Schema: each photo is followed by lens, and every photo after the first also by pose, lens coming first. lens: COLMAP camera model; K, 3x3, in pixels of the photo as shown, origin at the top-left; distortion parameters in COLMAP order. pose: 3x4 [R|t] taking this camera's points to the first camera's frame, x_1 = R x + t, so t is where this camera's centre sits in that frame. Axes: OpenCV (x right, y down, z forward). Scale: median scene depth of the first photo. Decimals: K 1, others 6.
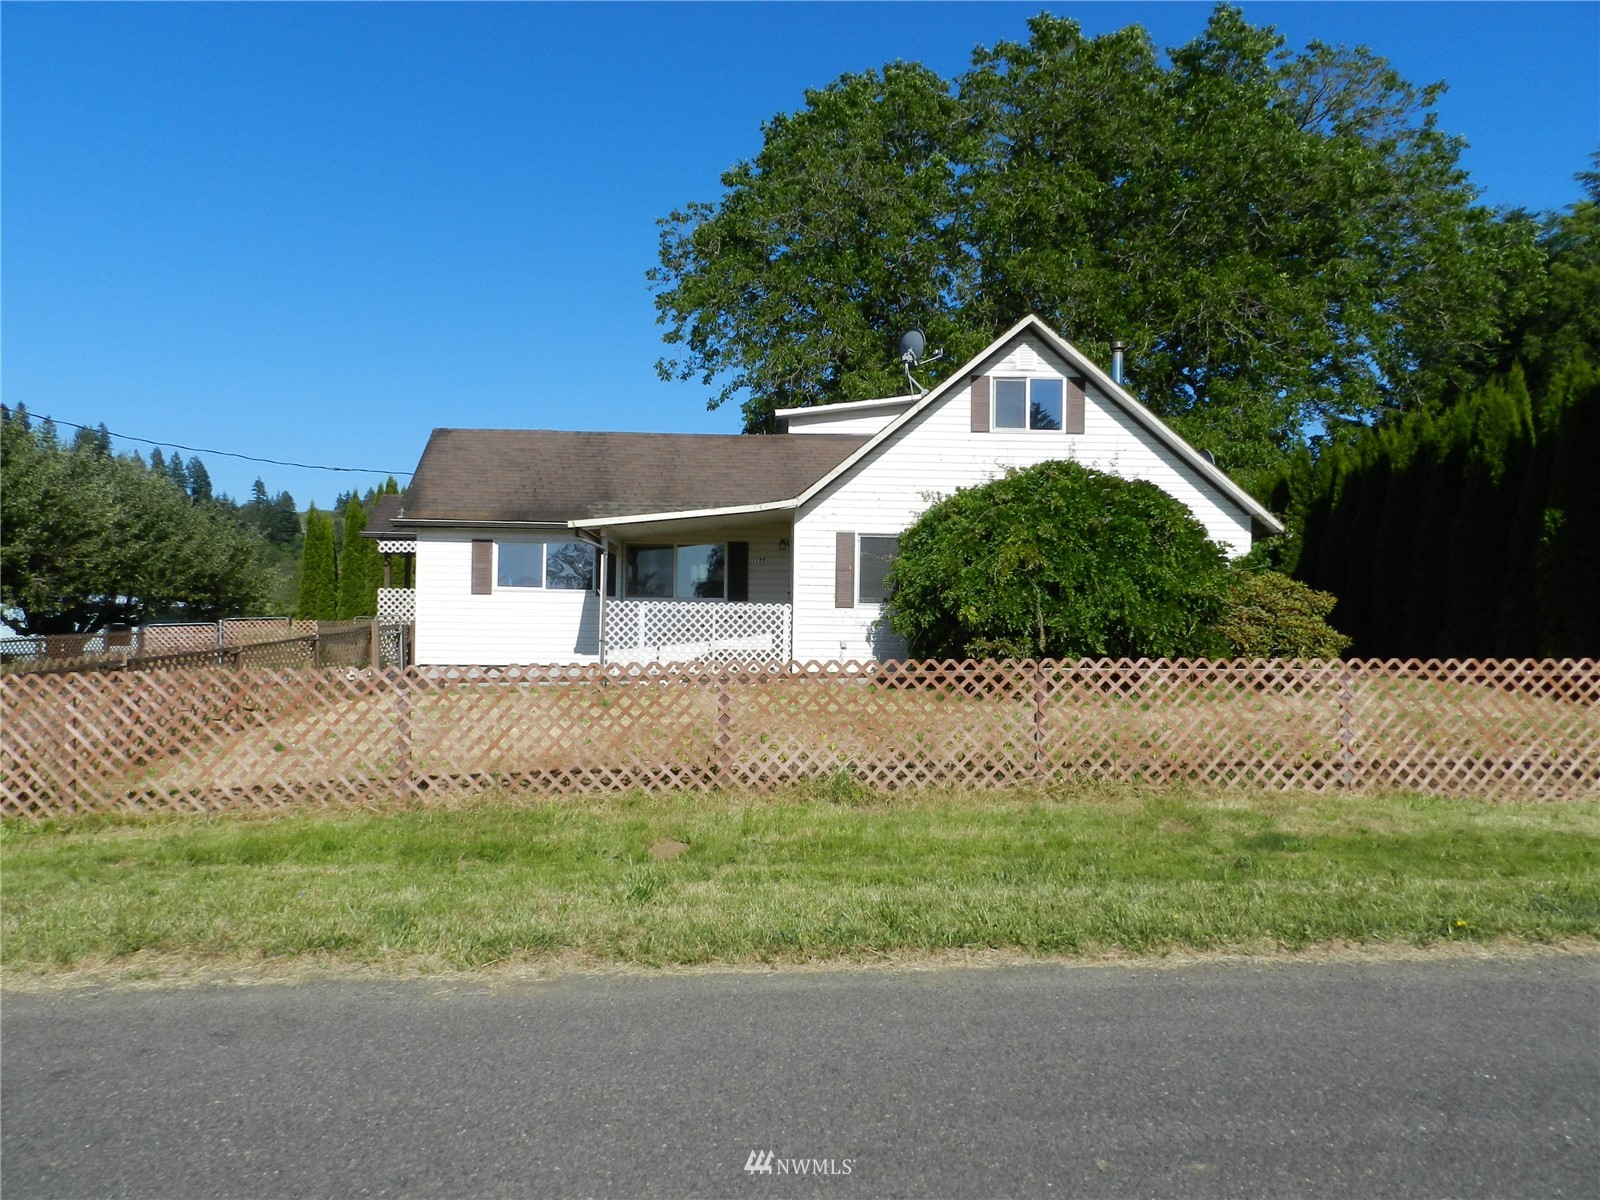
lens RADIAL K [[1089.7, 0, 798.1], [0, 1089.7, 604.0], [0, 0, 1]] dist [0.021262, -0.009860]
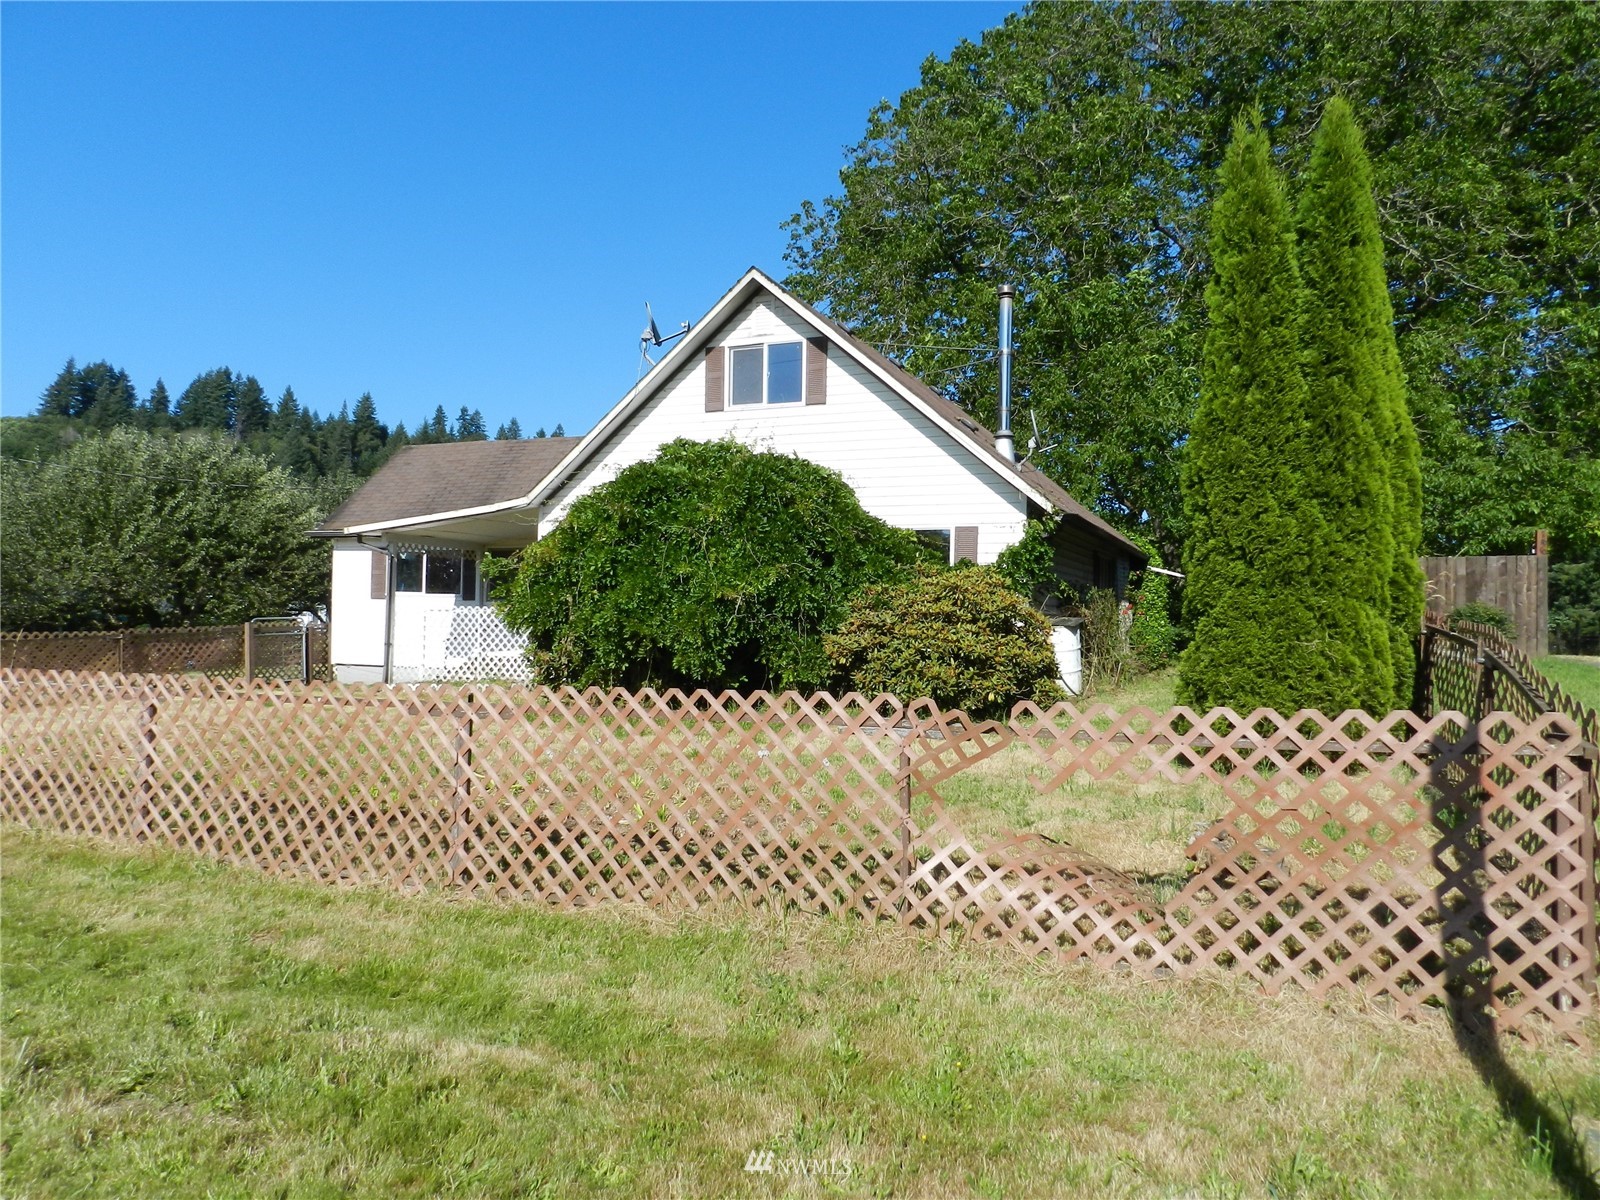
lens RADIAL K [[1089.7, 0, 799.1], [0, 1089.7, 607.1], [0, 0, 1]] dist [0.021262, -0.009860]
pose [[0.899607, 0.000160, -0.436701, 0.607169], [-0.002550, 0.999985, -0.004885, 0.003568], [0.436693, 0.005509, 0.899594, 0.243925]]
